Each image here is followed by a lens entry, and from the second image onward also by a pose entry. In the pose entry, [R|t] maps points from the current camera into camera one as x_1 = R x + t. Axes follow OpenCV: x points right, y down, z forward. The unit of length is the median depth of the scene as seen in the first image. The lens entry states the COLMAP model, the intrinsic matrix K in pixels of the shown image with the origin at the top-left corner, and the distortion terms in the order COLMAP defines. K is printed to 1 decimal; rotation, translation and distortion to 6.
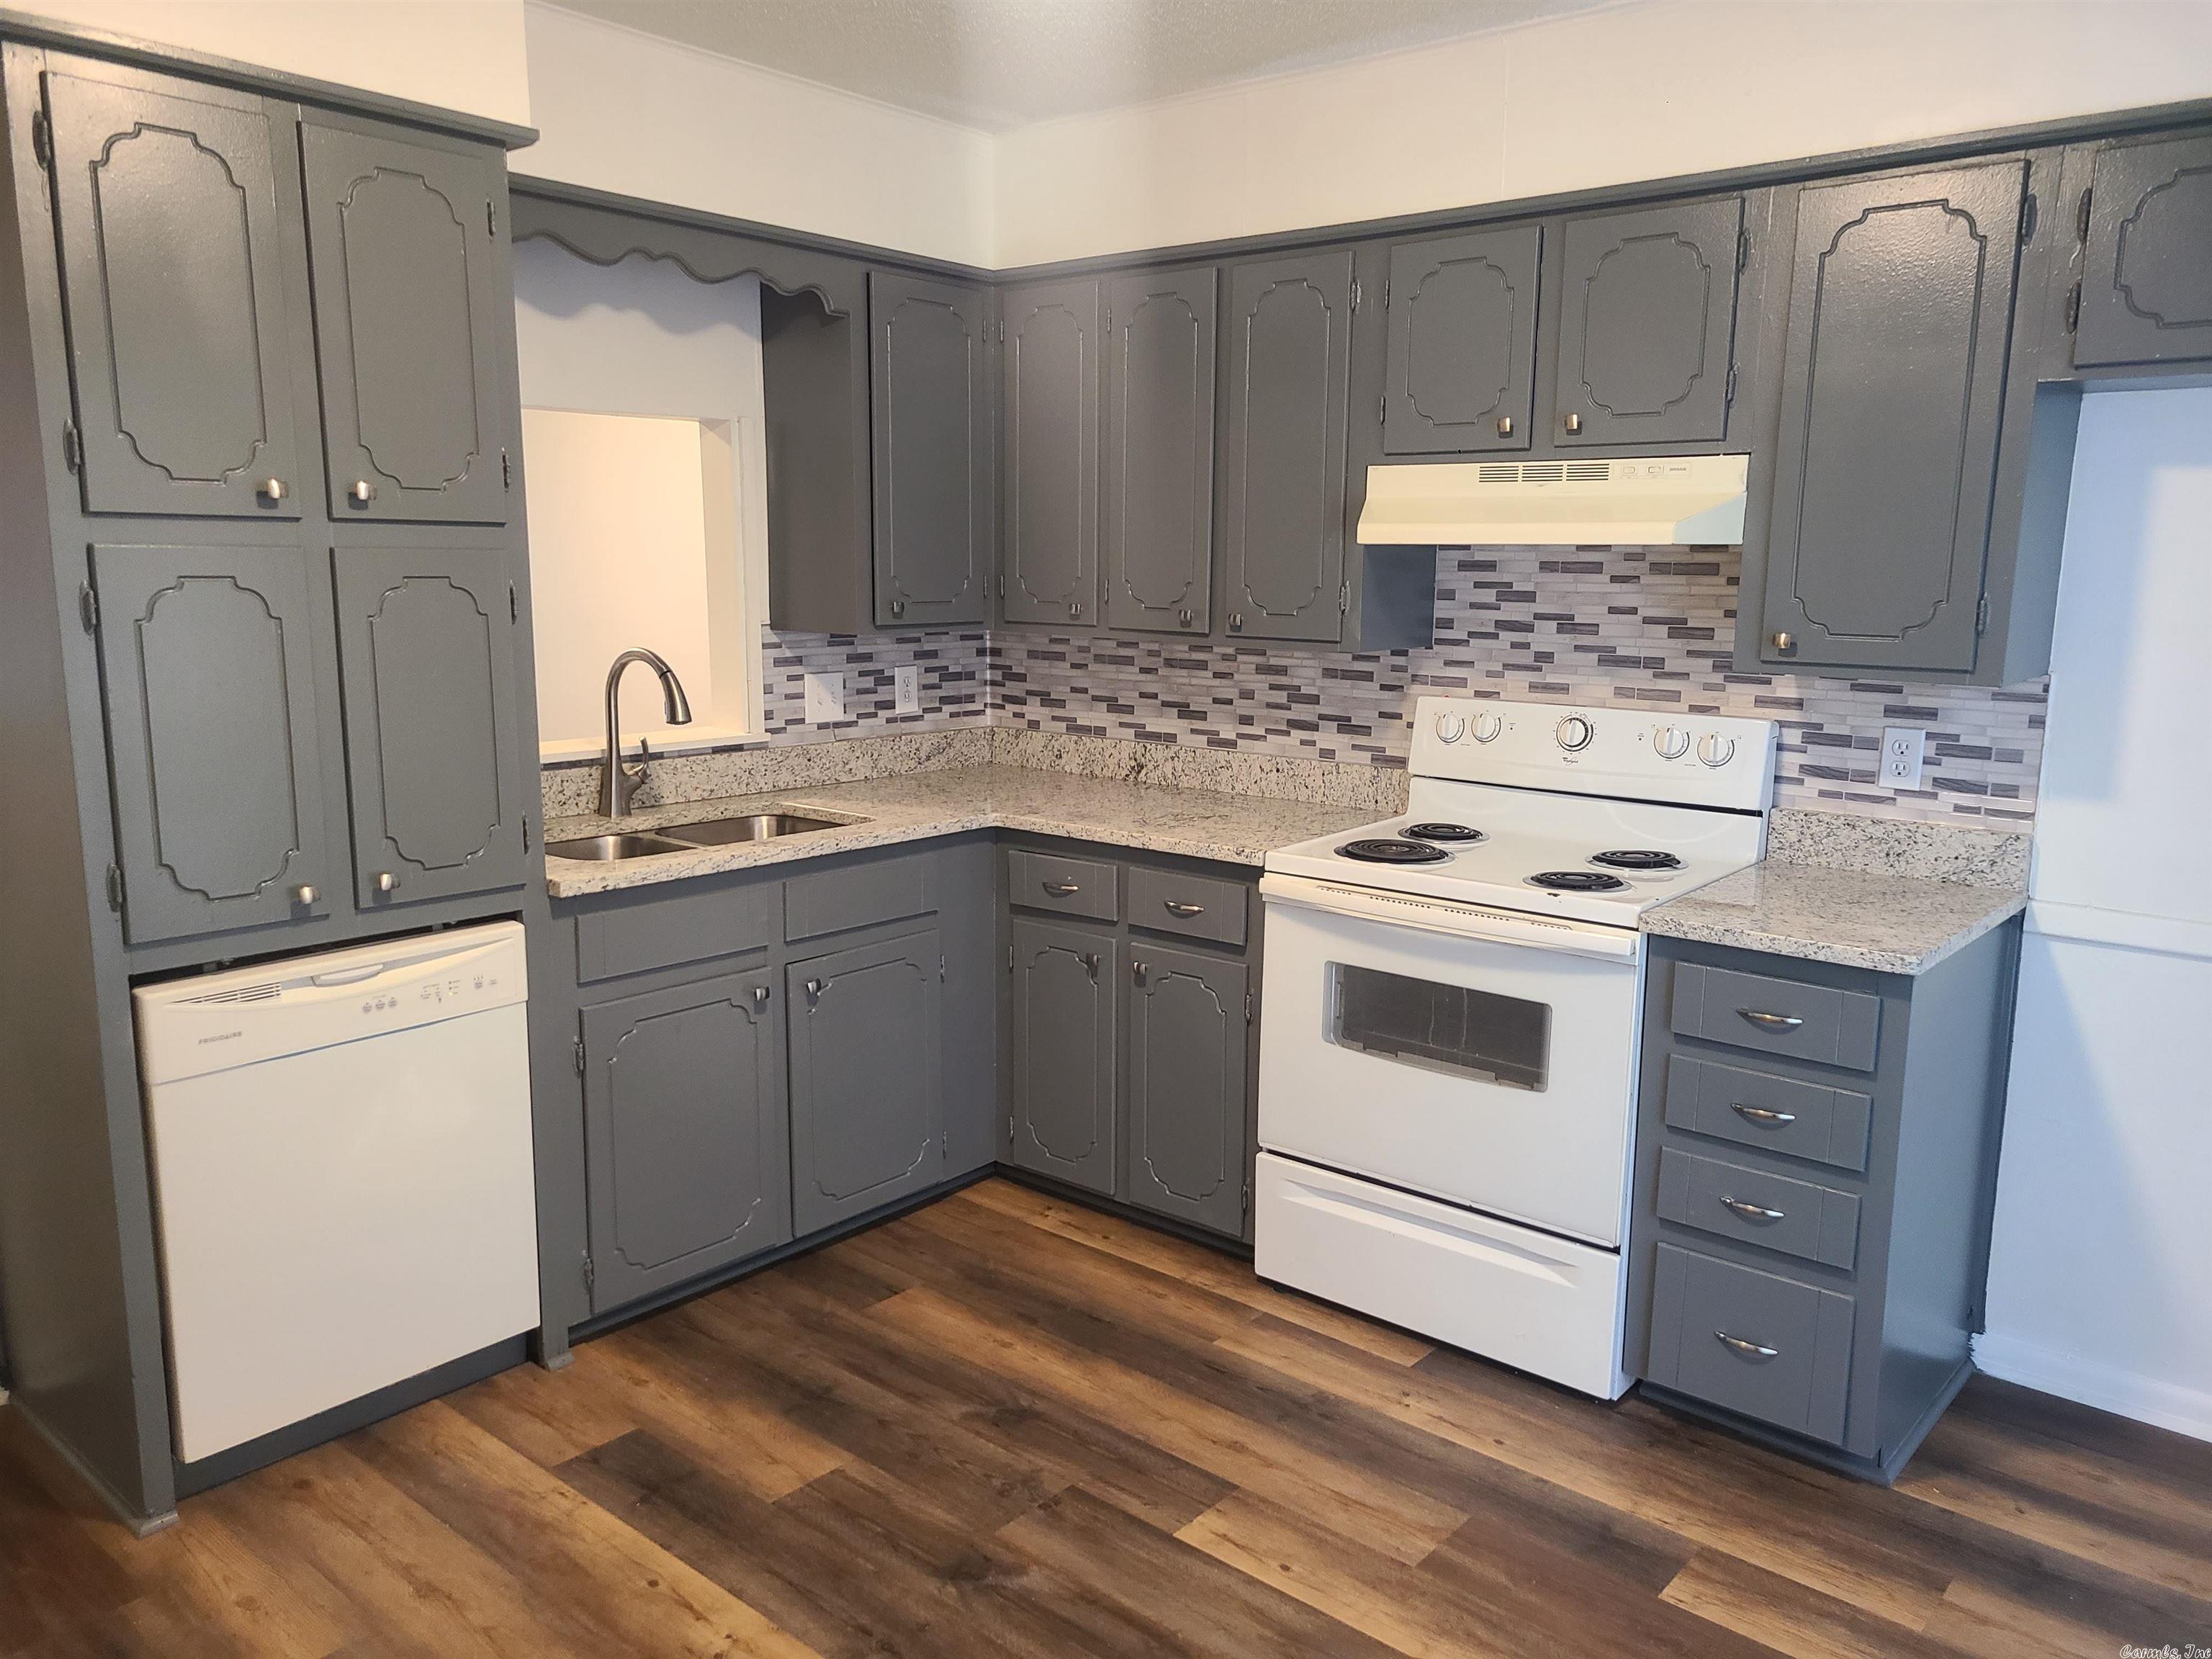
lens RADIAL K [[1651.3, 0, 1101.7], [0, 1651.3, 830.0], [0, 0, 1]] dist [0.061197, -0.032055]
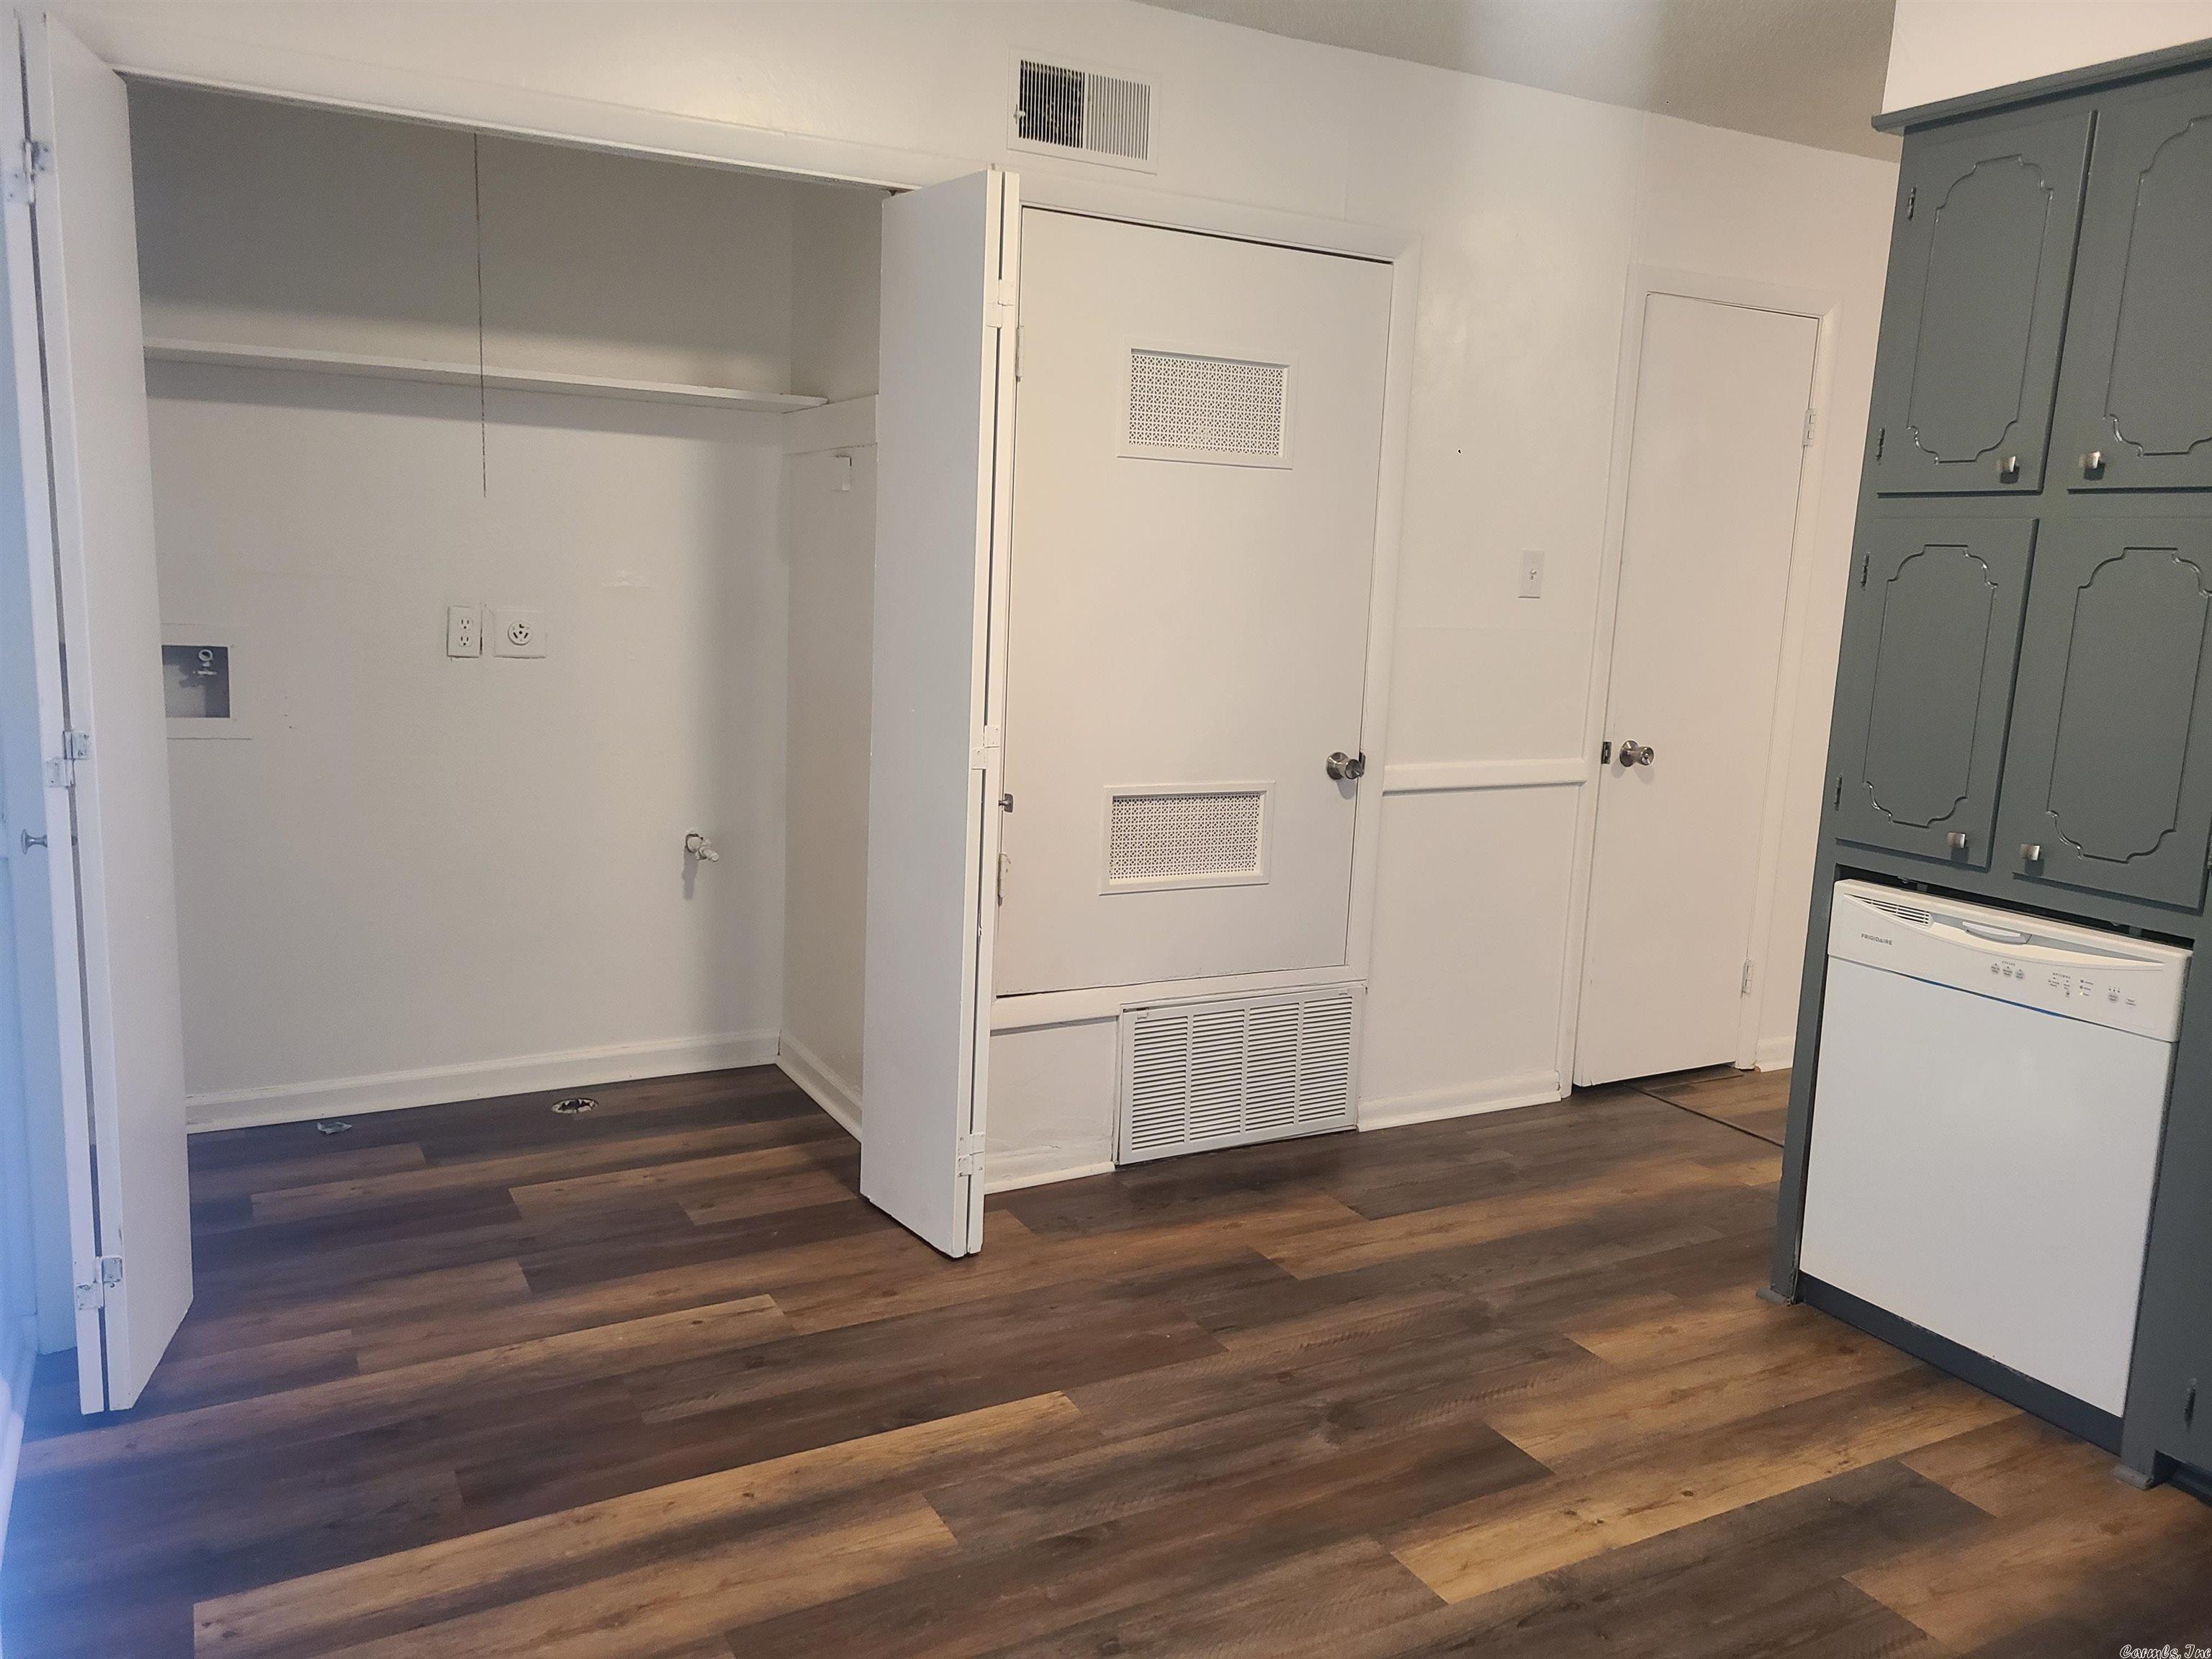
lens RADIAL K [[1651.3, 0, 1097.6], [0, 1651.3, 818.5], [0, 0, 1]] dist [0.061197, -0.032055]
pose [[-0.355155, 0.122535, -0.926742, 0.712412], [-0.198581, 0.958856, 0.202883, -0.082588], [0.913472, 0.256088, -0.316209, 0.817397]]
